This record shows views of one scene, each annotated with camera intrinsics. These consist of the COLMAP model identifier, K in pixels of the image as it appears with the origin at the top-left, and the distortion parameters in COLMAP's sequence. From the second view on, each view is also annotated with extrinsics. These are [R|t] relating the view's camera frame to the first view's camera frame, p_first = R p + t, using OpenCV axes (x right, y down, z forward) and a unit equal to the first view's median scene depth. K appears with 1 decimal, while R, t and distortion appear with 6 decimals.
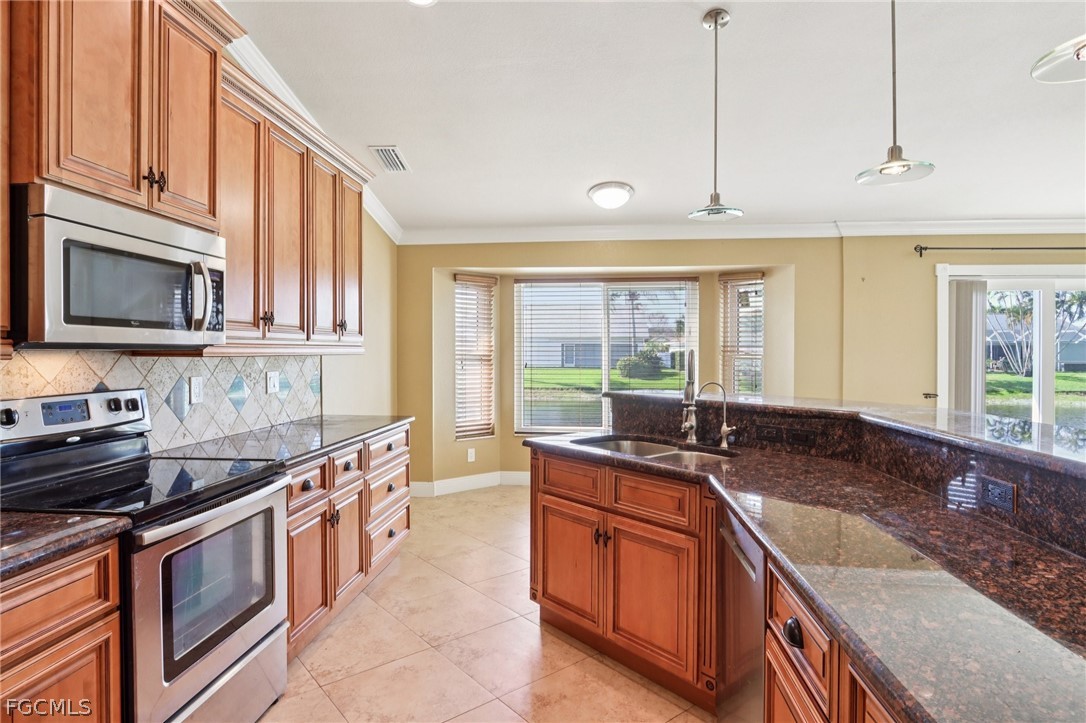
lens RADIAL K [[592.0, 0, 539.1], [0, 592.0, 360.7], [0, 0, 1]] dist [-0.012199, 0.000361]
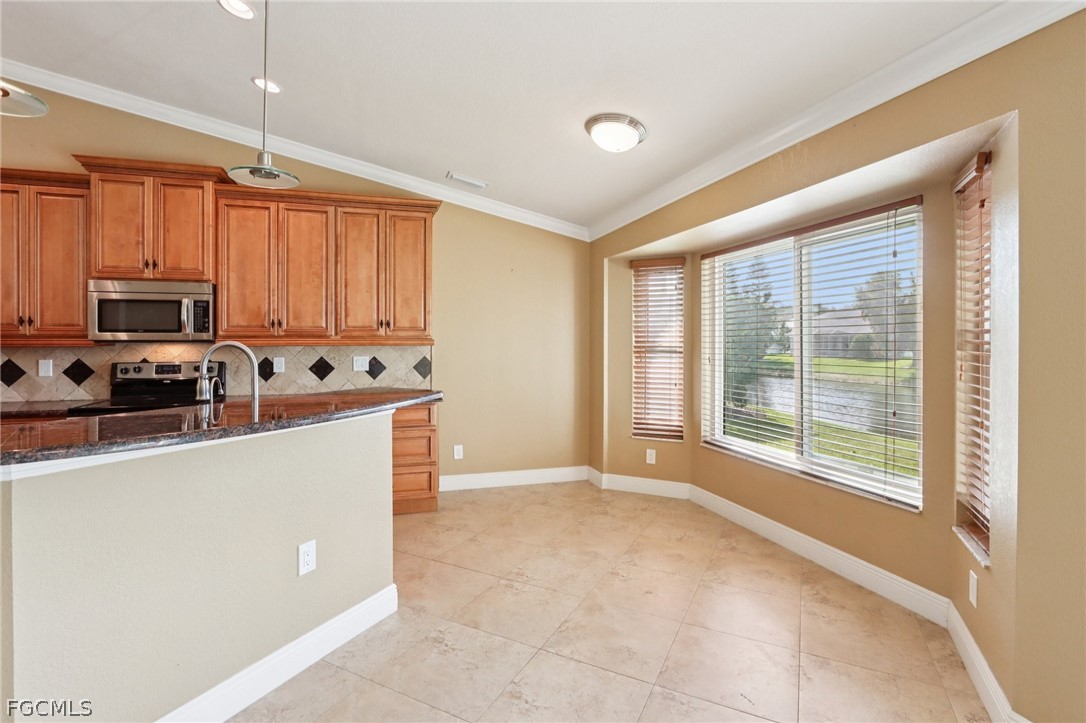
lens RADIAL K [[510.8, 0, 541.2], [0, 510.8, 343.7], [0, 0, 1]] dist [-0.011867, 0.000788]
pose [[0.402947, 0.002620, -0.915220, 0.792114], [-0.012781, 0.999915, -0.002765, -0.014213], [0.915134, 0.012811, 0.402946, 0.778722]]
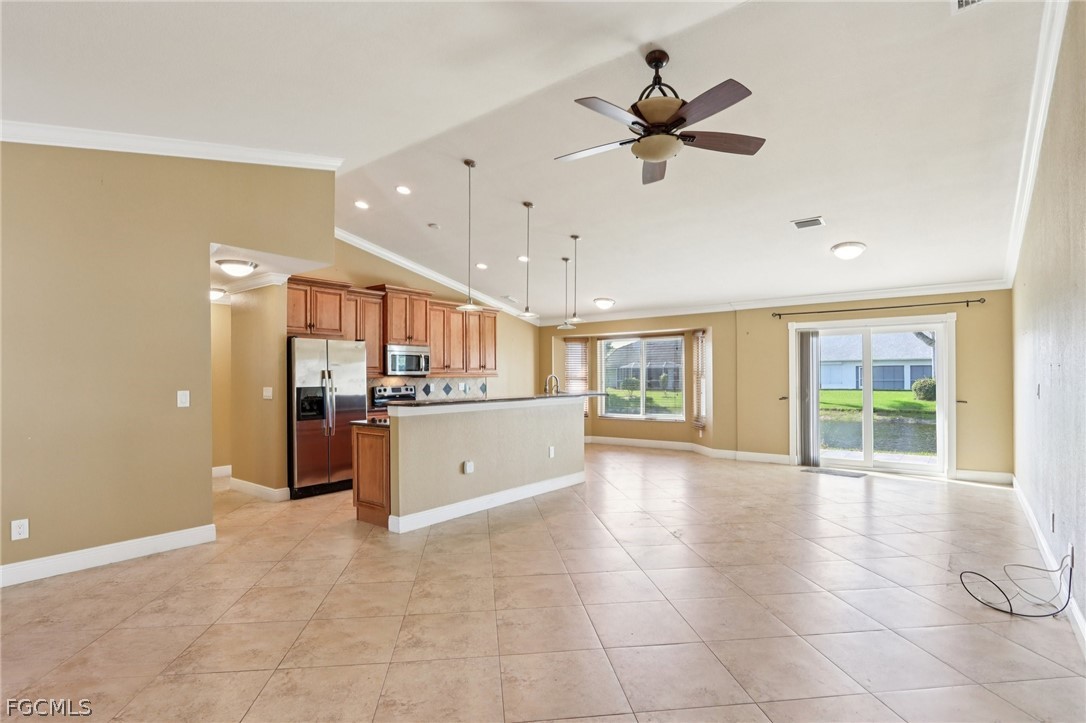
lens RADIAL K [[522.9, 0, 539.3], [0, 522.9, 383.1], [0, 0, 1]] dist [-0.005261, 0.000150]
pose [[0.848466, -0.002087, -0.529245, 1.097543], [0.001397, 0.999998, -0.001703, 0.020671], [0.529248, 0.000706, 0.848467, -0.888412]]
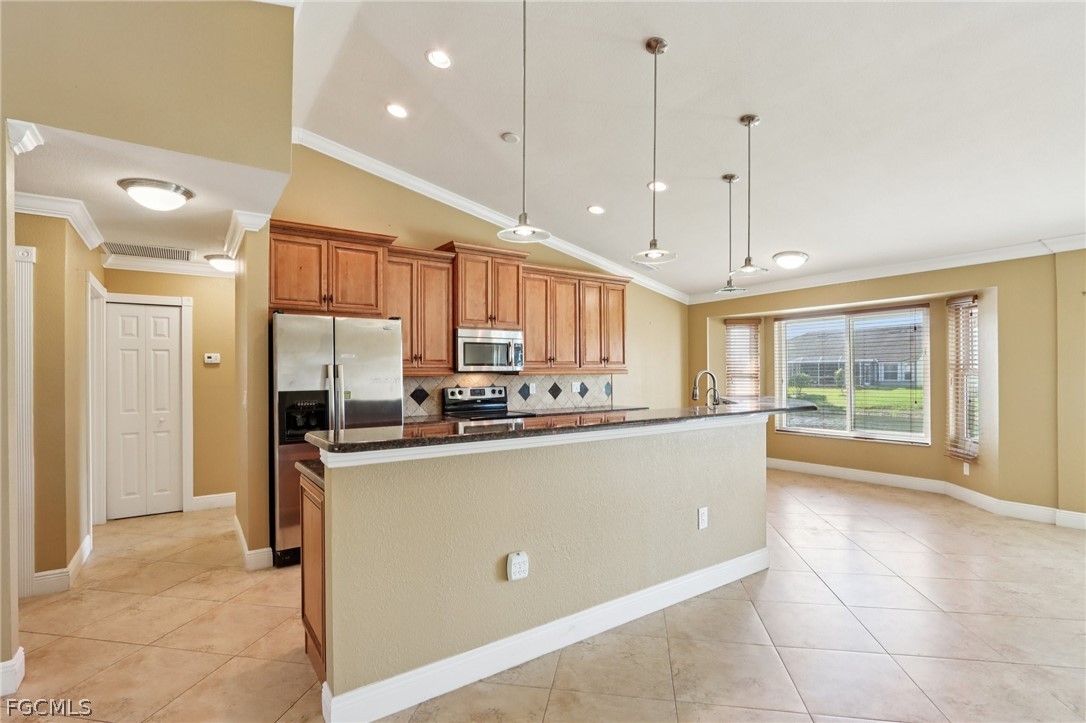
lens RADIAL K [[510.8, 0, 542.5], [0, 510.8, 375.3], [0, 0, 1]] dist [-0.011867, 0.000788]
pose [[0.661261, -0.004702, -0.750141, 0.748725], [-0.002002, 0.999966, -0.008033, 0.007536], [0.750153, 0.006813, 0.661229, -0.283860]]
